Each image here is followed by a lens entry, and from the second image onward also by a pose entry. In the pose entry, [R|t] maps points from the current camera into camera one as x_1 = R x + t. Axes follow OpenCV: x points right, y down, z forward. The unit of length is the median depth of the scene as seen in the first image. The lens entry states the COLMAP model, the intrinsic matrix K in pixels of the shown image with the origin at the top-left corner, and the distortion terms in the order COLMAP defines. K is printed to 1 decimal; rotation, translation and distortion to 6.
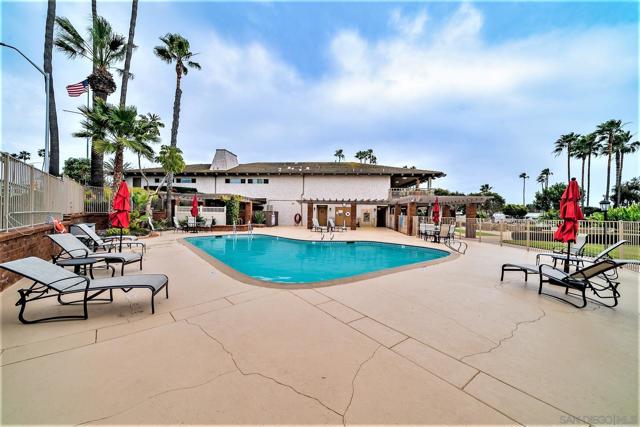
lens RADIAL K [[234.9, 0, 320.0], [0, 234.9, 213.5], [0, 0, 1]] dist [0.000163, -0.000084]
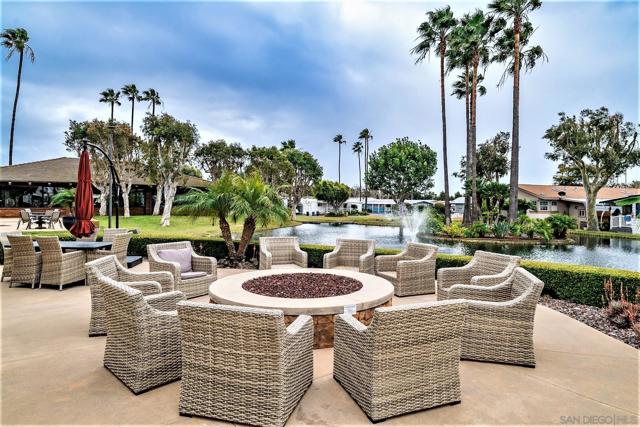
lens RADIAL K [[383.6, 0, 321.2], [0, 383.6, 199.7], [0, 0, 1]] dist [-0.000600, 0.000153]
pose [[0.772672, -0.002816, 0.634799, 0.246423], [0.003287, 0.999995, 0.000436, 0.003560], [-0.634796, 0.001750, 0.772677, 0.332242]]
